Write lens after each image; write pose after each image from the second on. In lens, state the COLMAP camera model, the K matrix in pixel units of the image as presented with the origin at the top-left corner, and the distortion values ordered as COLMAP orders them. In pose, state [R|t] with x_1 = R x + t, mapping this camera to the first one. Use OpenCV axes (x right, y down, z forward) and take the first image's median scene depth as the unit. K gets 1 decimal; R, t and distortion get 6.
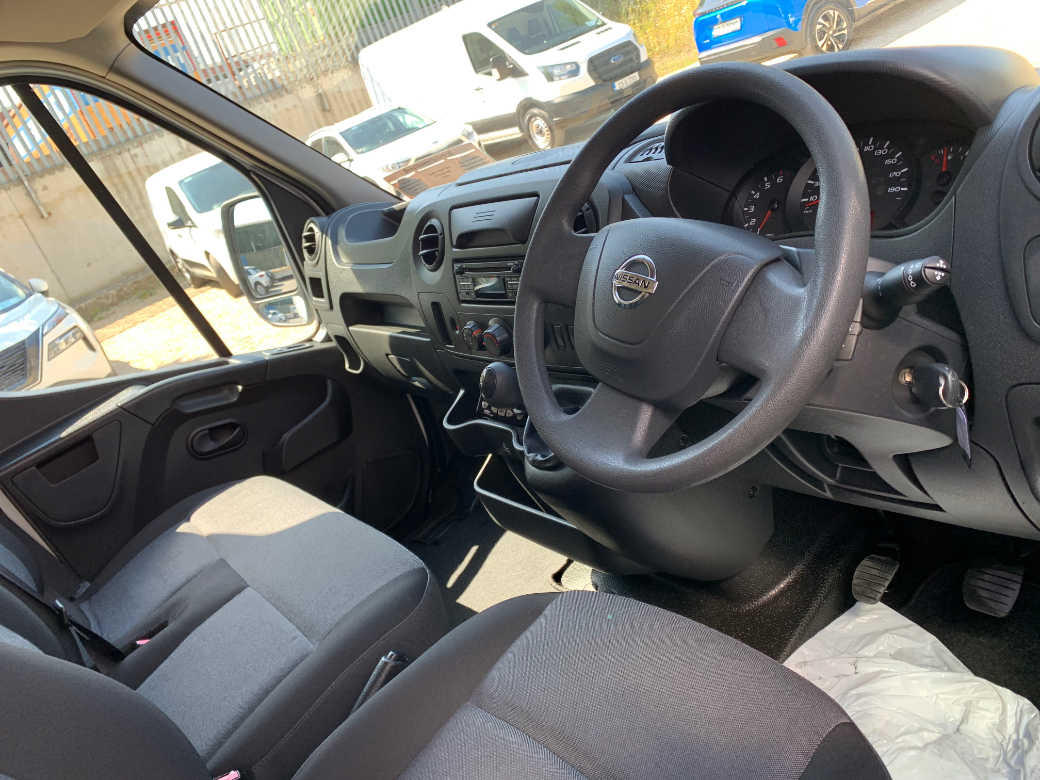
lens RADIAL K [[809.2, 0, 513.2], [0, 809.2, 387.2], [0, 0, 1]] dist [0.035715, -0.051367]
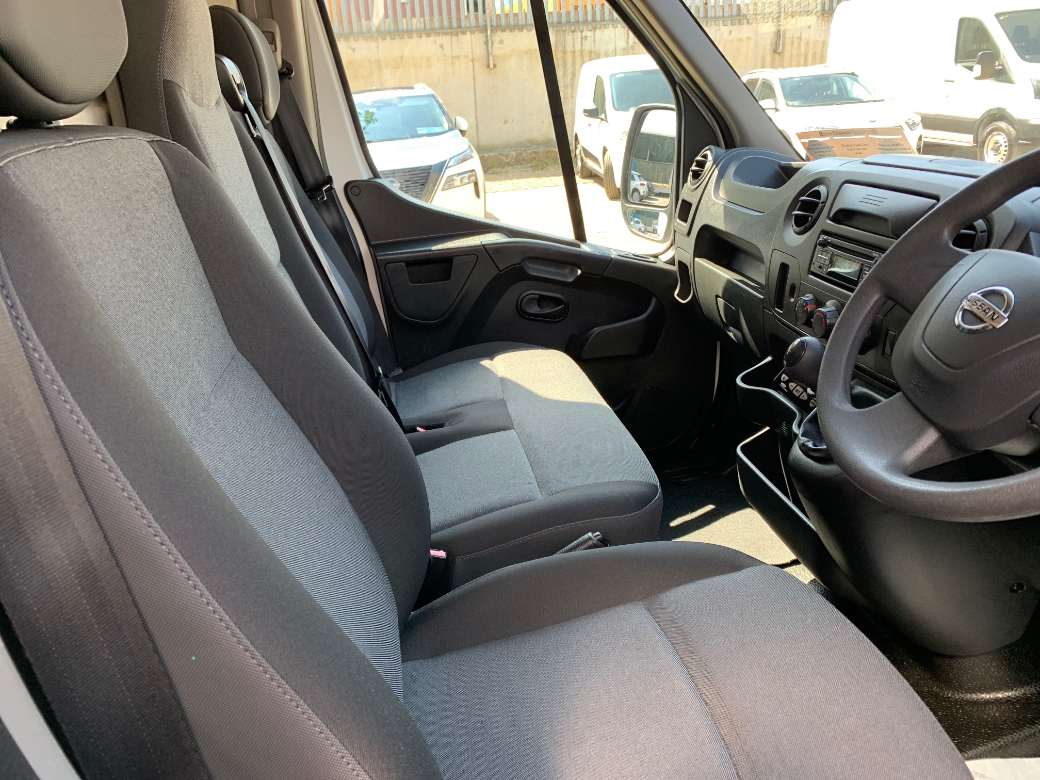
lens RADIAL K [[809.2, 0, 513.2], [0, 809.2, 387.2], [0, 0, 1]] dist [0.035715, -0.051367]
pose [[0.834760, 0.441023, -0.329658, 0.016859], [-0.415342, 0.897406, 0.148839, 0.017290], [0.361479, 0.012676, 0.932294, -0.045912]]
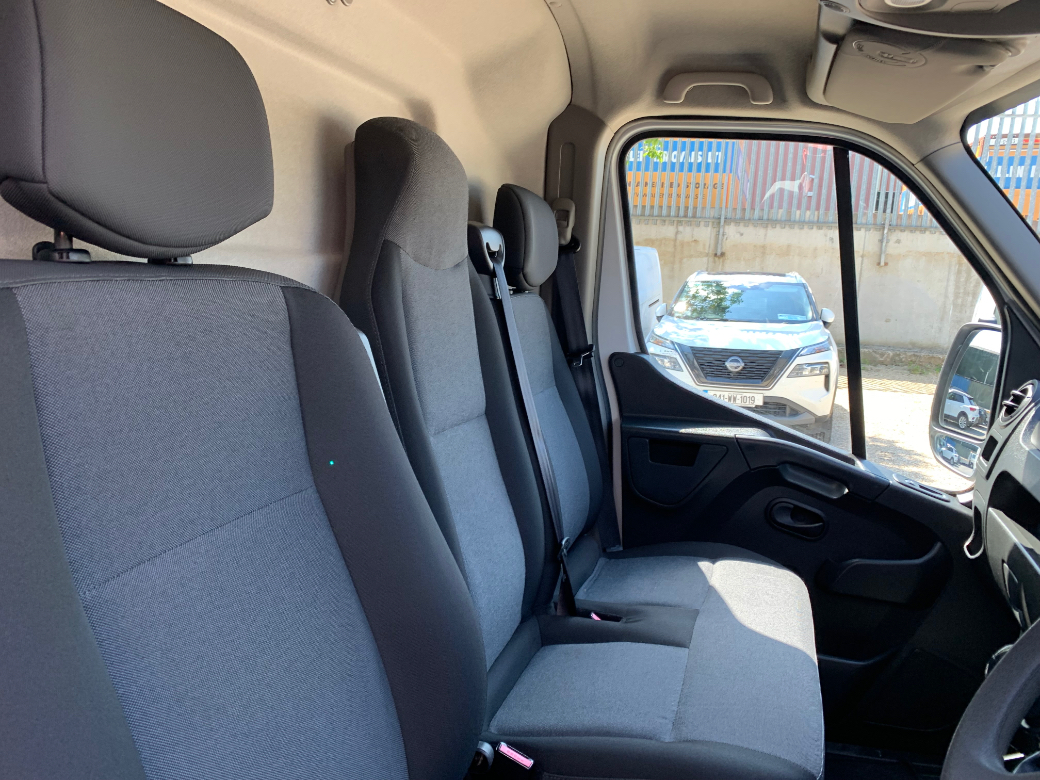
lens RADIAL K [[809.2, 0, 513.2], [0, 809.2, 387.2], [0, 0, 1]] dist [0.035715, -0.051367]
pose [[0.507140, 0.490319, -0.708799, 0.090184], [-0.544279, 0.819863, 0.177720, -0.061299], [0.668258, 0.295655, 0.682656, 0.058489]]
